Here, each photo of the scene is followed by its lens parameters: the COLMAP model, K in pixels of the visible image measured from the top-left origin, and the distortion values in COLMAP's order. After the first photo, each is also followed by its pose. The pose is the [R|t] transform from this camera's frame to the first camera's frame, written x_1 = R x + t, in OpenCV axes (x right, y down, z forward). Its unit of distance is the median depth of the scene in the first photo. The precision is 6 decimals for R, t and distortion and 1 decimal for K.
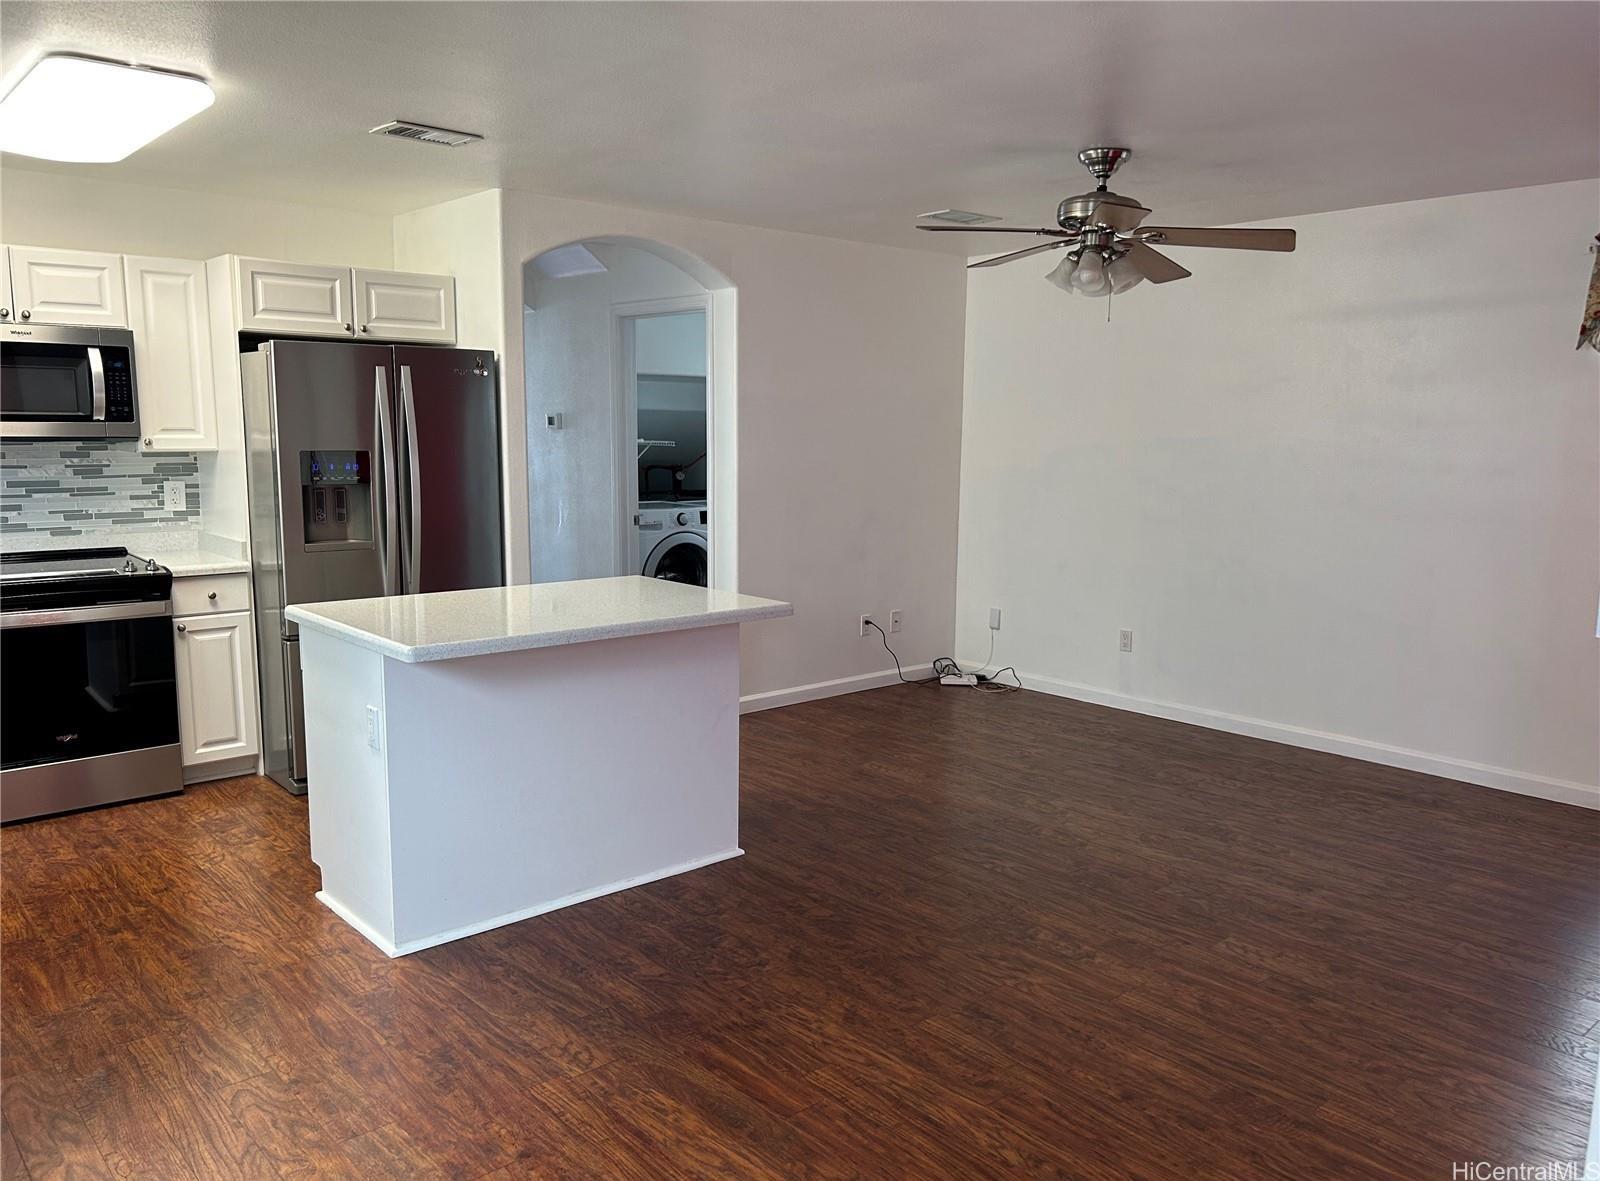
lens RADIAL K [[1209.9, 0, 798.4], [0, 1209.9, 621.5], [0, 0, 1]] dist [0.000696, 0.004533]
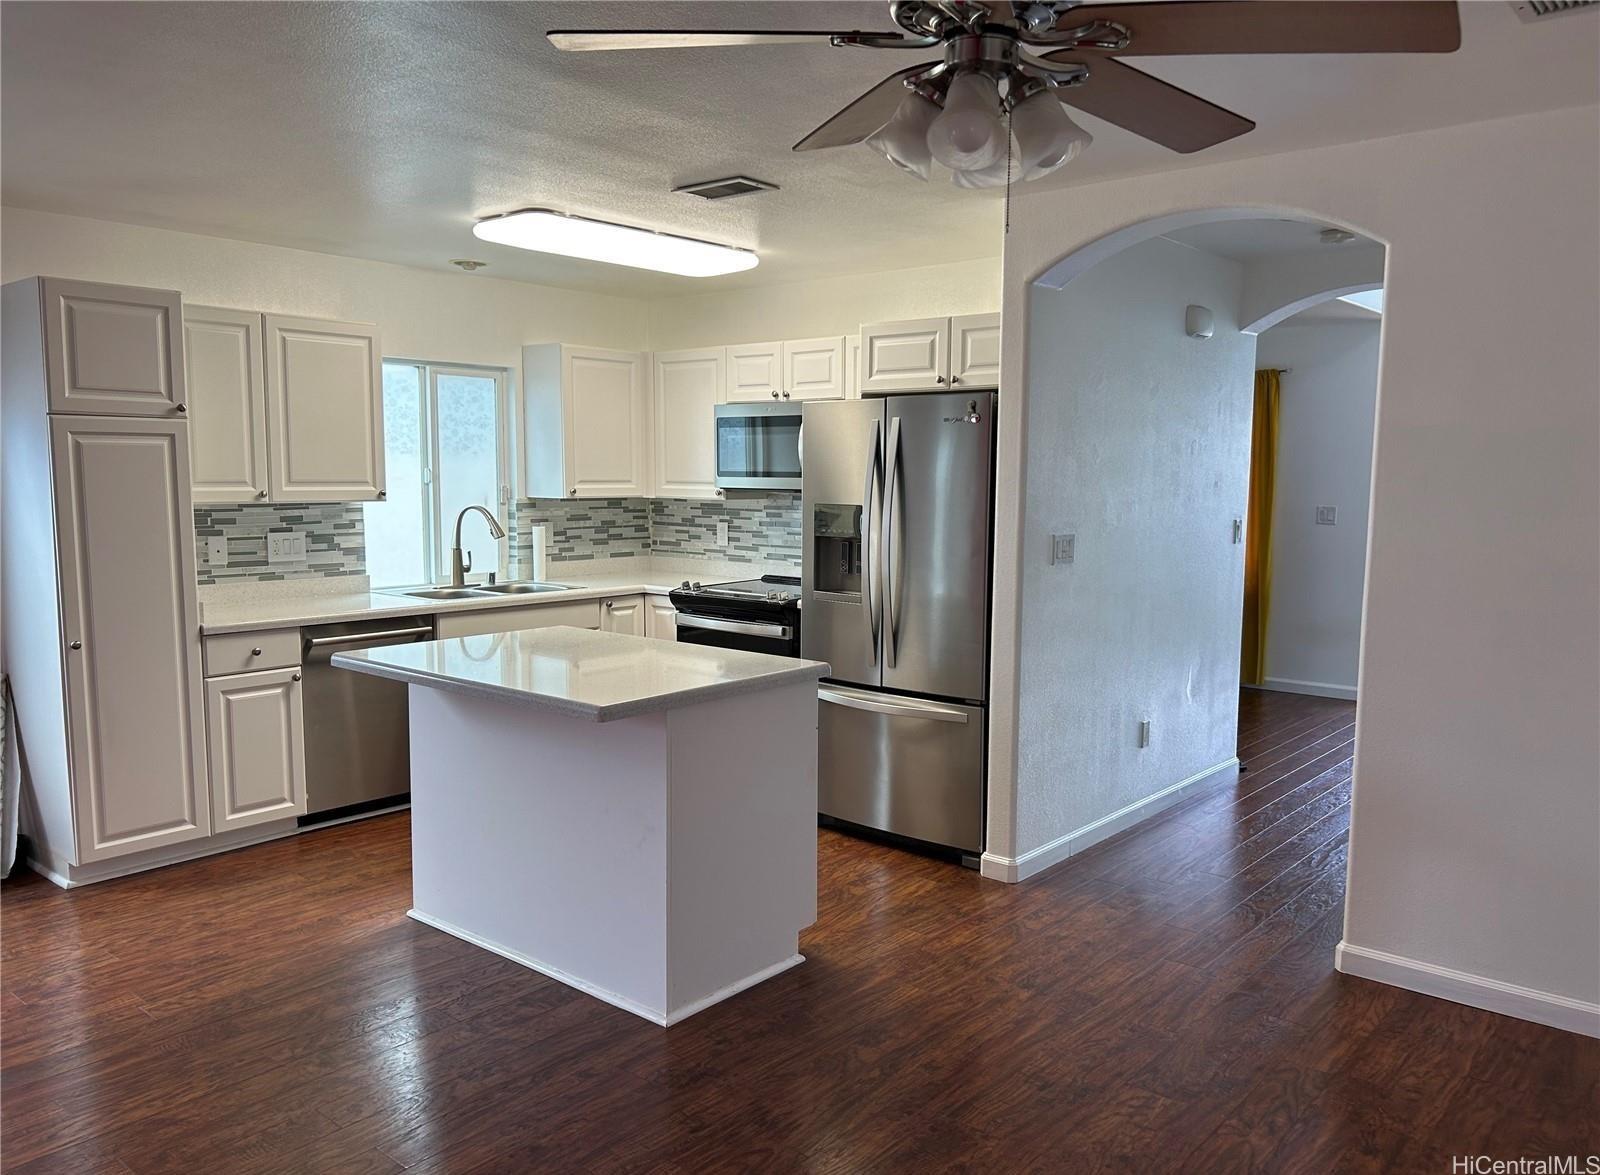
lens RADIAL K [[1209.9, 0, 798.4], [0, 1209.9, 618.5], [0, 0, 1]] dist [0.000696, 0.004533]
pose [[0.137555, 0.106423, -0.984760, 0.616854], [-0.167075, 0.982458, 0.082836, -0.124670], [0.976301, 0.153135, 0.152923, 0.821436]]
